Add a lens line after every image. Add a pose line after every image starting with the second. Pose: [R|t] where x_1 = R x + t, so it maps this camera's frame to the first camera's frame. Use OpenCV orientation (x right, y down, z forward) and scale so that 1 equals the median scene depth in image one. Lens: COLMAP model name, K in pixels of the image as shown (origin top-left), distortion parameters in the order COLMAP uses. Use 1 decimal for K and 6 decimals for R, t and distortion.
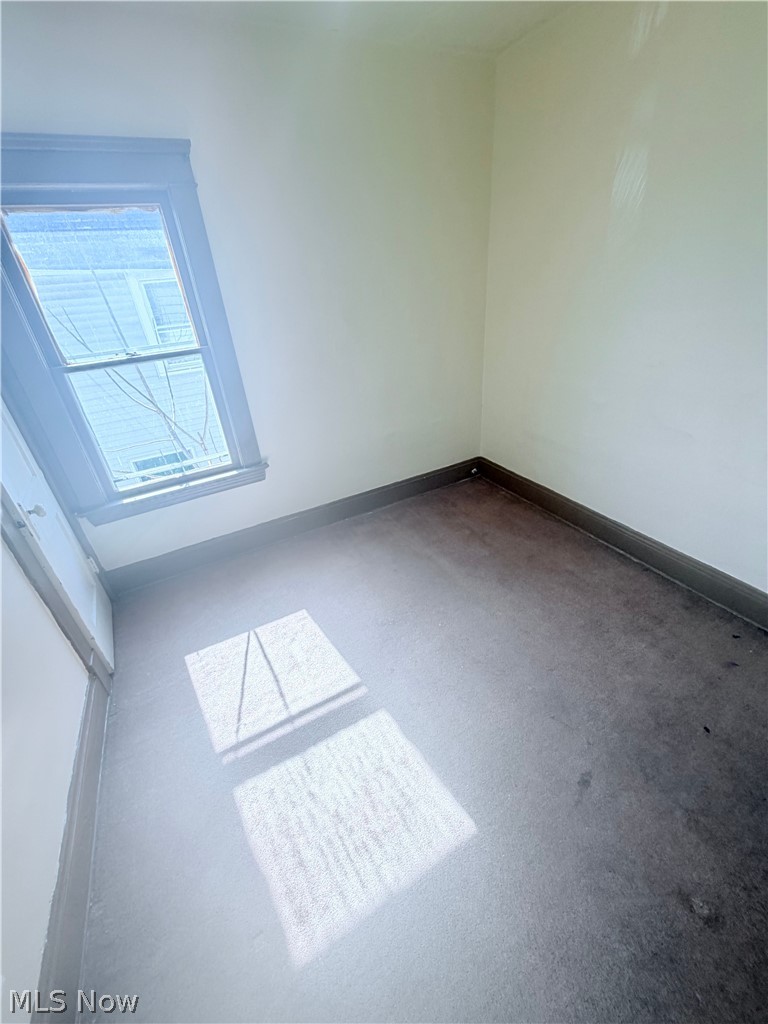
lens RADIAL K [[410.2, 0, 386.3], [0, 410.2, 507.4], [0, 0, 1]] dist [0.000340, 0.000119]
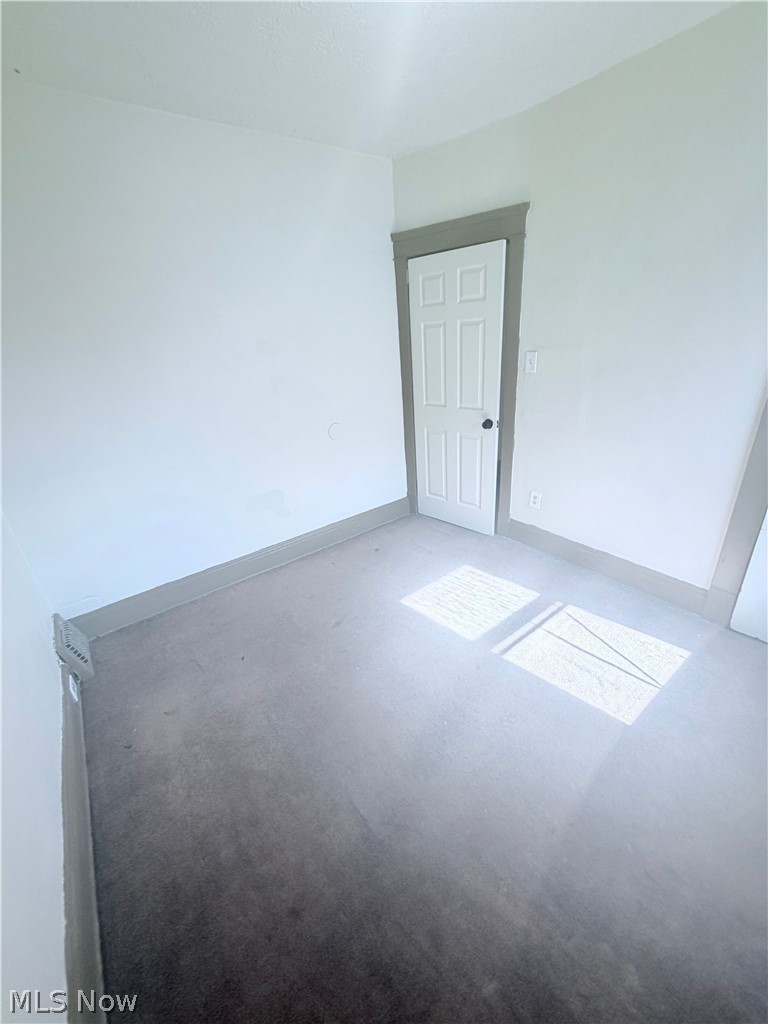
lens RADIAL K [[410.2, 0, 386.3], [0, 410.2, 507.4], [0, 0, 1]] dist [0.000340, 0.000119]
pose [[-0.975423, 0.198251, -0.096161, 0.261816], [0.042206, 0.596447, 0.801542, -0.703371], [0.216261, 0.777784, -0.590156, 1.221581]]
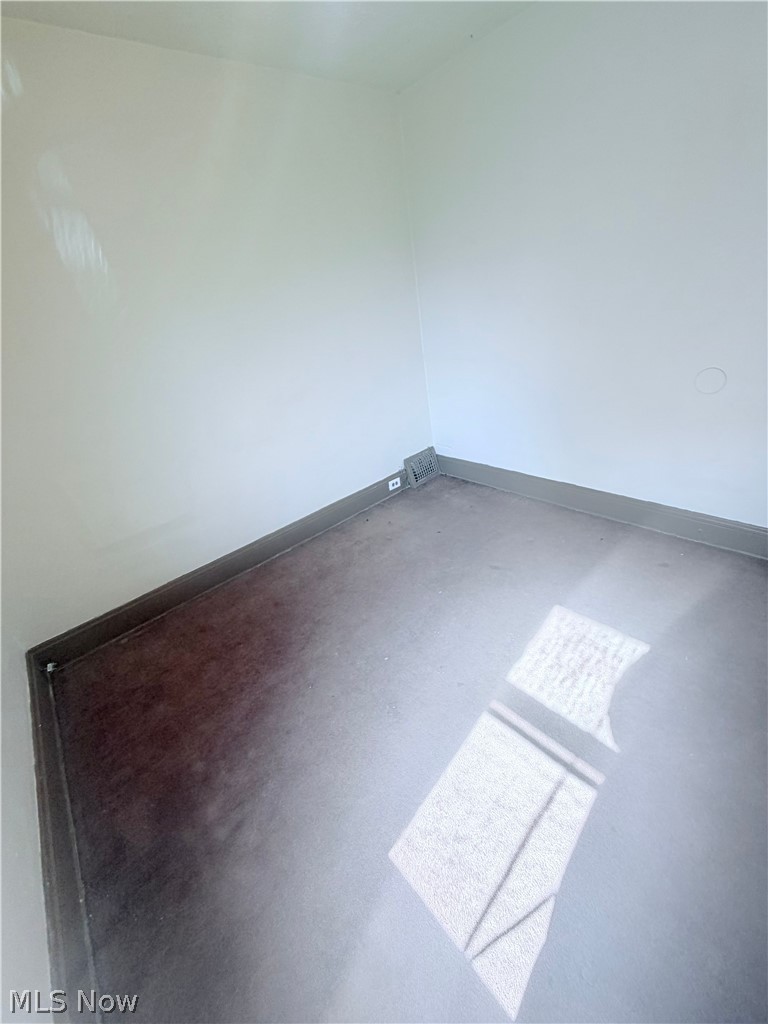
lens RADIAL K [[410.2, 0, 386.3], [0, 410.2, 507.4], [0, 0, 1]] dist [0.000340, 0.000119]
pose [[-0.224960, -0.348445, 0.909934, -0.628513], [0.614809, 0.673733, 0.409993, -0.339110], [-0.755912, 0.651667, 0.062664, 0.787414]]
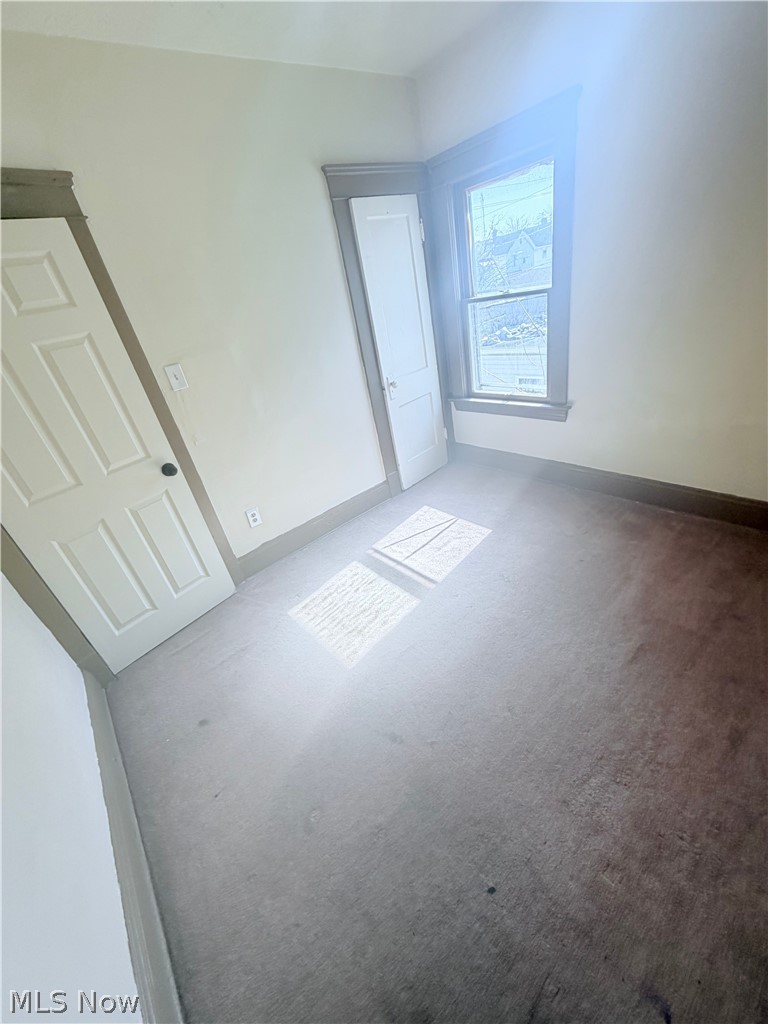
lens RADIAL K [[410.2, 0, 386.3], [0, 410.2, 507.4], [0, 0, 1]] dist [0.000340, 0.000119]
pose [[0.224553, 0.501854, -0.835296, 0.804616], [-0.326623, 0.846363, 0.420697, -0.239975], [0.918092, 0.178358, 0.353970, 0.344851]]
